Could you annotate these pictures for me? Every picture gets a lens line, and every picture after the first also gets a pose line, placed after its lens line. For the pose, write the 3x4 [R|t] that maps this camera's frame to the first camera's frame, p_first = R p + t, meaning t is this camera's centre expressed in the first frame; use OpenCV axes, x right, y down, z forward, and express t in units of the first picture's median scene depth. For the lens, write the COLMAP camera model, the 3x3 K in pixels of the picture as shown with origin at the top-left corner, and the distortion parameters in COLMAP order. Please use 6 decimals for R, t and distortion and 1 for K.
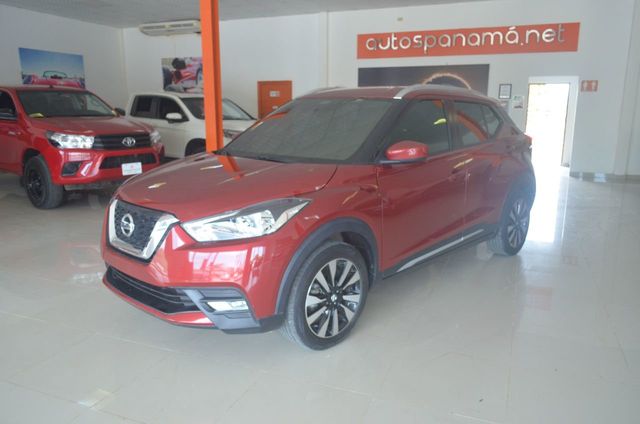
lens RADIAL K [[500.4, 0, 325.4], [0, 500.4, 208.3], [0, 0, 1]] dist [0.005619, -0.009517]
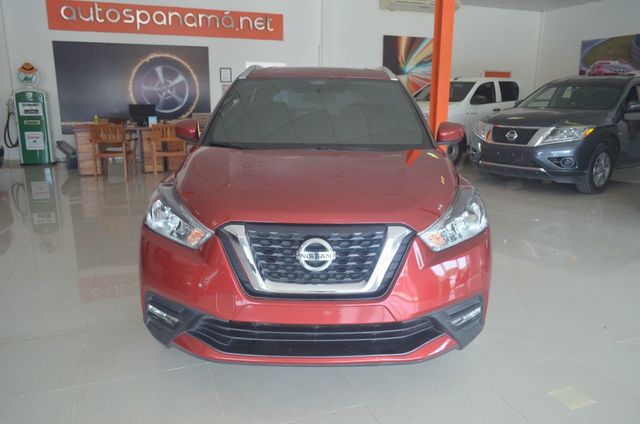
lens RADIAL K [[500.4, 0, 325.6], [0, 500.4, 213.7], [0, 0, 1]] dist [0.005619, -0.009517]
pose [[0.725178, -0.158628, 0.670041, -0.206425], [0.128599, 0.987181, 0.094528, -0.022330], [-0.676446, 0.017617, 0.736281, 0.103929]]
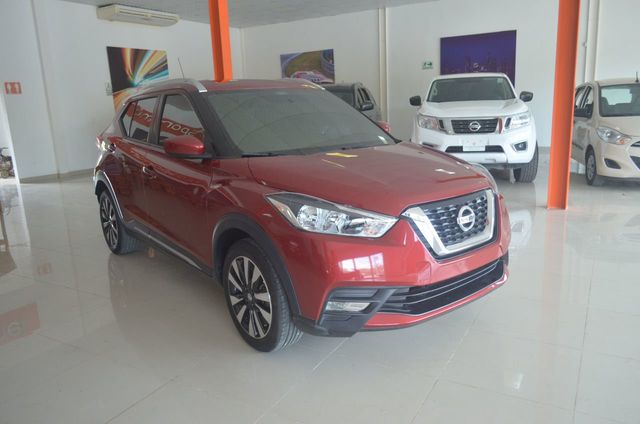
lens RADIAL K [[500.4, 0, 323.7], [0, 500.4, 215.1], [0, 0, 1]] dist [0.005619, -0.009517]
pose [[0.134891, -0.233571, 0.962938, -0.364532], [0.233711, 0.951900, 0.198155, -0.065262], [-0.962904, 0.198320, 0.182991, 0.307312]]
